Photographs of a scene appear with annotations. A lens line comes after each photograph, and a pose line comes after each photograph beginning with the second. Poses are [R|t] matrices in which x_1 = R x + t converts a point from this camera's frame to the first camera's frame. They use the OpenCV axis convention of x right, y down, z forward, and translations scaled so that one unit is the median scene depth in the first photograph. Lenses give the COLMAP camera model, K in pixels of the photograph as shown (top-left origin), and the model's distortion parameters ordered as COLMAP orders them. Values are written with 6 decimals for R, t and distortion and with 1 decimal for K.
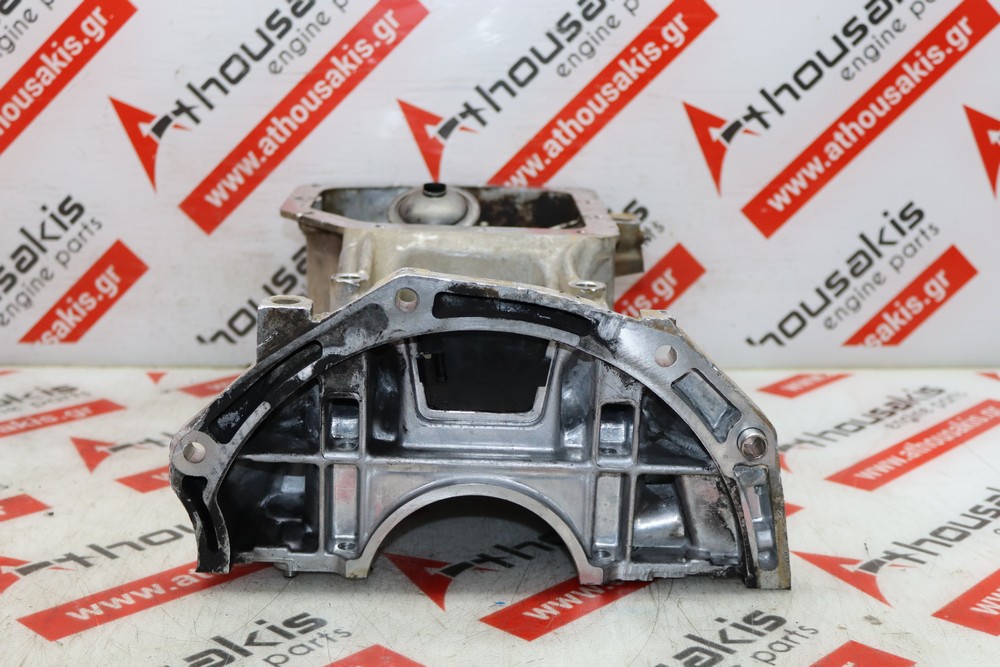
lens RADIAL K [[1351.7, 0, 487.1], [0, 1351.7, 350.2], [0, 0, 1]] dist [-0.081905, 0.153585]
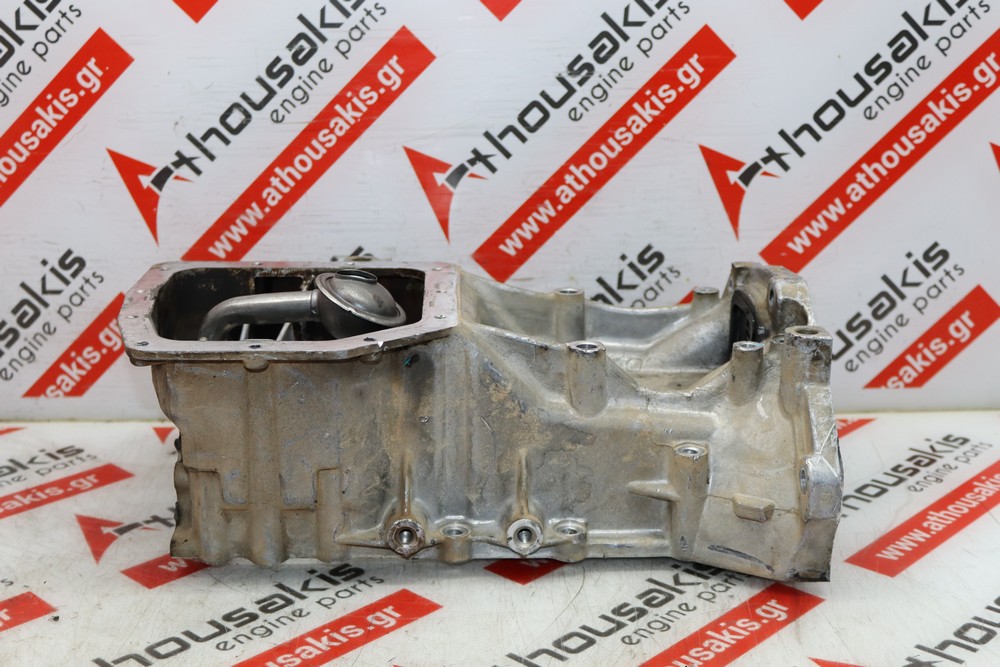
lens RADIAL K [[1351.7, 0, 487.1], [0, 1351.7, 350.2], [0, 0, 1]] dist [-0.081905, 0.153585]
pose [[0.999838, -0.011914, -0.013484, 0.004557], [0.012609, 0.998530, 0.052711, -0.090611], [0.012836, -0.052872, 0.998519, 0.025355]]
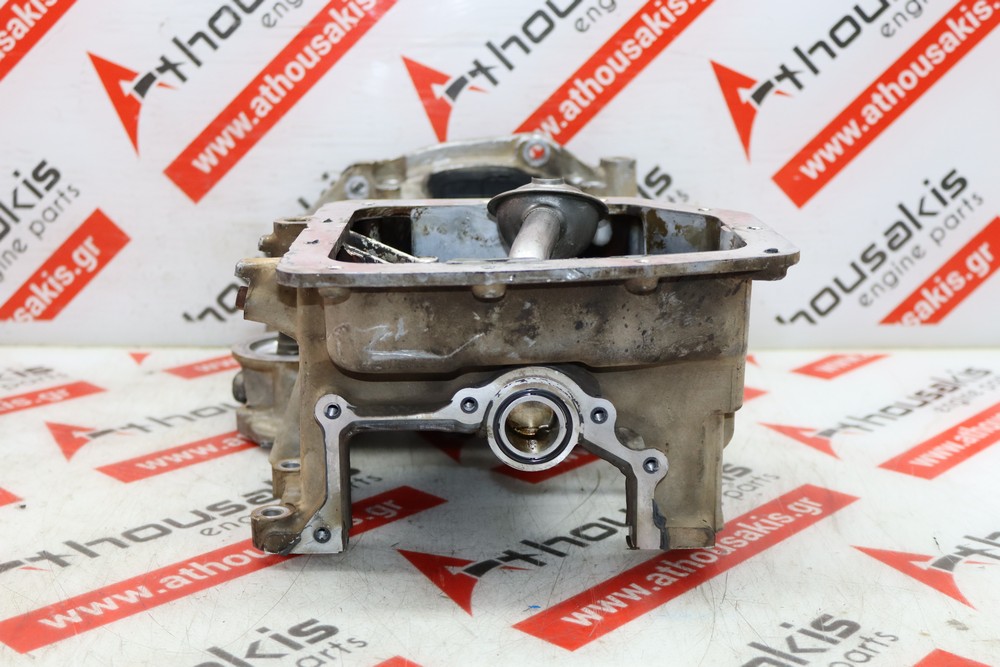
lens RADIAL K [[1351.7, 0, 487.1], [0, 1351.7, 350.2], [0, 0, 1]] dist [-0.081905, 0.153585]
pose [[0.999884, -0.000116, 0.015198, -0.022179], [0.000019, 0.999980, 0.006388, 0.009130], [-0.015198, -0.006387, 0.999864, 0.077431]]
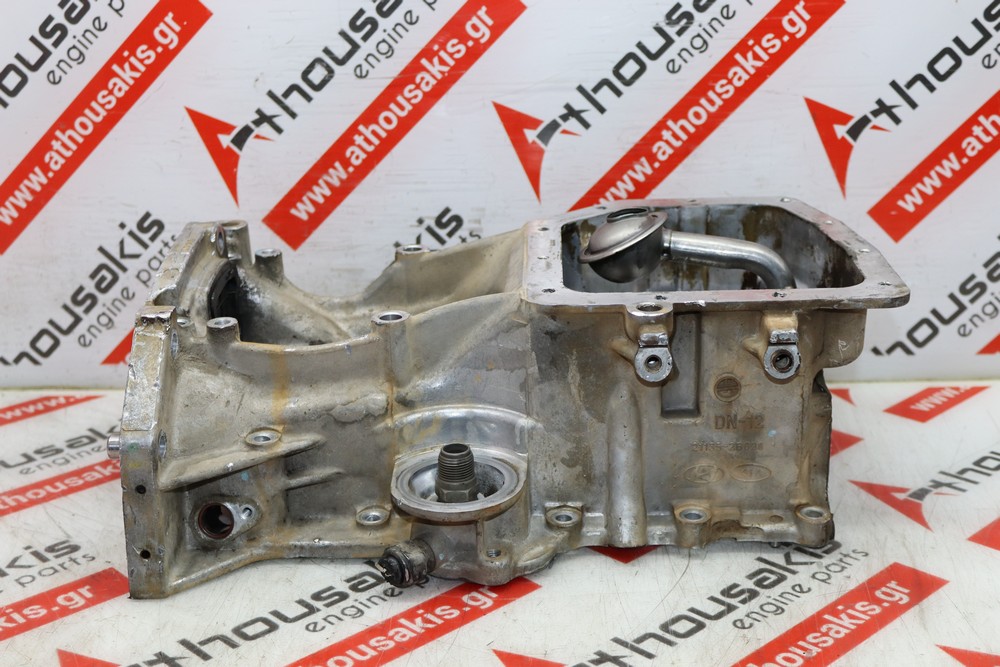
lens RADIAL K [[1351.7, 0, 487.1], [0, 1351.7, 350.2], [0, 0, 1]] dist [-0.081905, 0.153585]
pose [[0.997798, -0.012577, -0.065117, -0.012578], [0.017799, 0.996616, 0.080246, -0.090917], [0.063887, -0.081228, 0.994646, 0.065794]]
